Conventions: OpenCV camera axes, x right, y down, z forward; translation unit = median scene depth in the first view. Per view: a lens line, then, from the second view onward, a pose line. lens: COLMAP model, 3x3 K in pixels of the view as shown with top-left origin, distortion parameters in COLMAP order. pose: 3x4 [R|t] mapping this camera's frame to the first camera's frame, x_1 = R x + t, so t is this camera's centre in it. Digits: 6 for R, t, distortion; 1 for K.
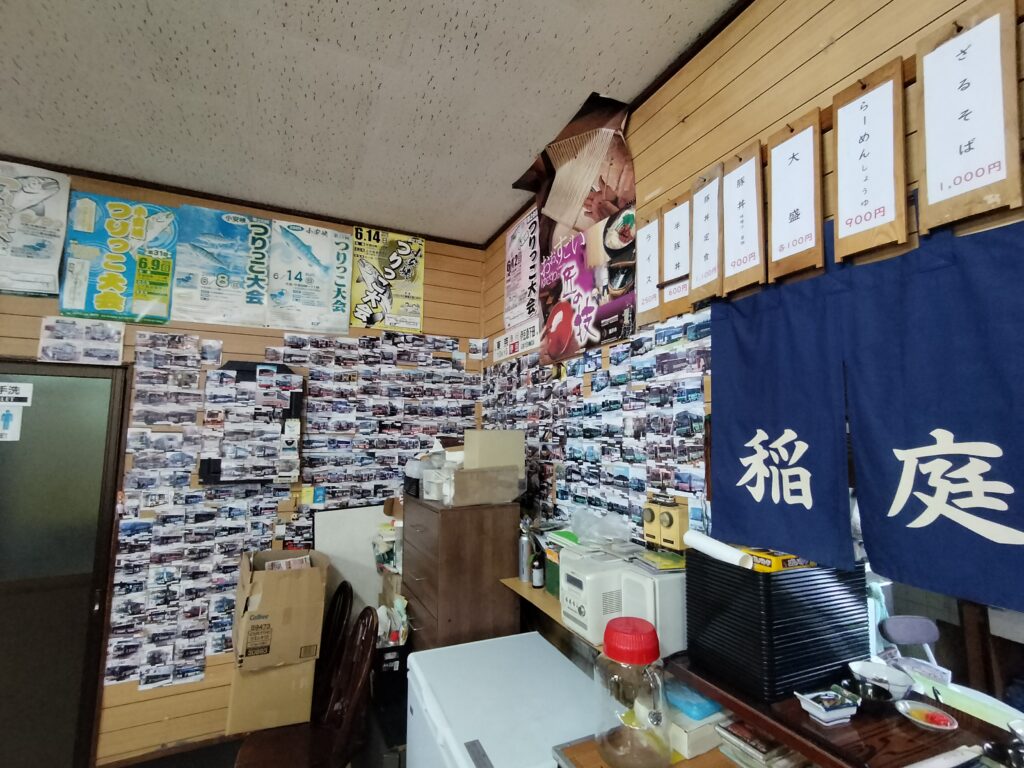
lens RADIAL K [[486.9, 0, 508.6], [0, 486.9, 385.6], [0, 0, 1]] dist [-0.007962, 0.003689]
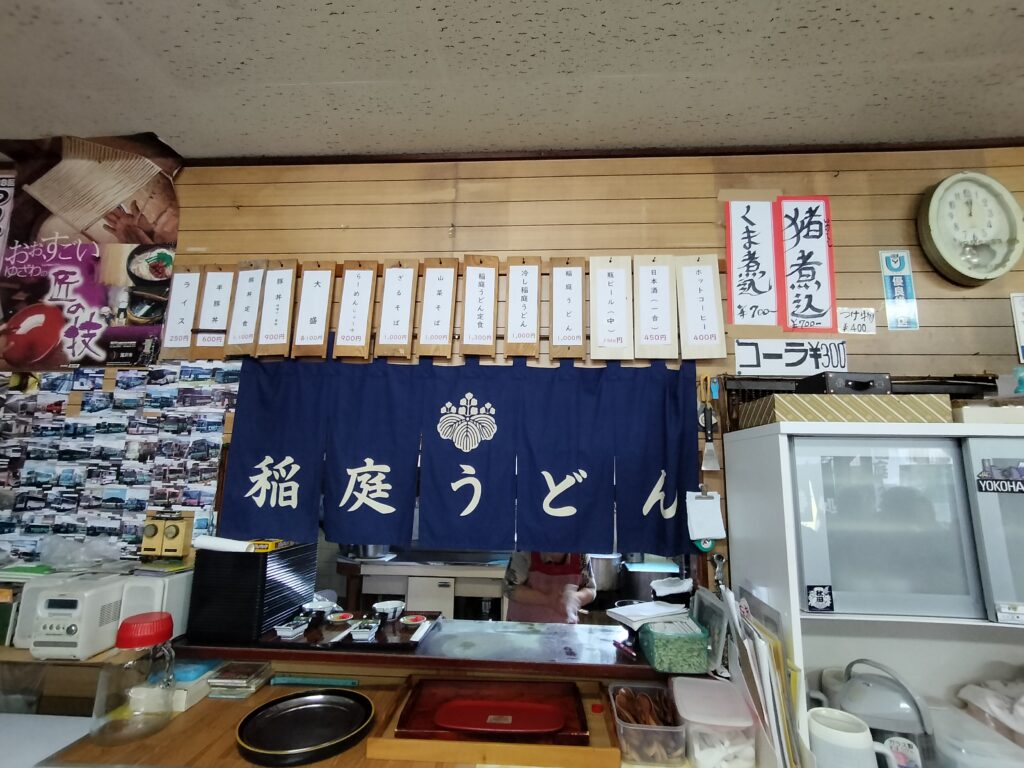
lens RADIAL K [[486.9, 0, 512.0], [0, 486.9, 382.3], [0, 0, 1]] dist [-0.007962, 0.003689]
pose [[0.497564, 0.150074, 0.854346, -0.328517], [-0.099833, 0.988283, -0.115459, -0.026321], [-0.861663, -0.027844, 0.506717, -0.291573]]
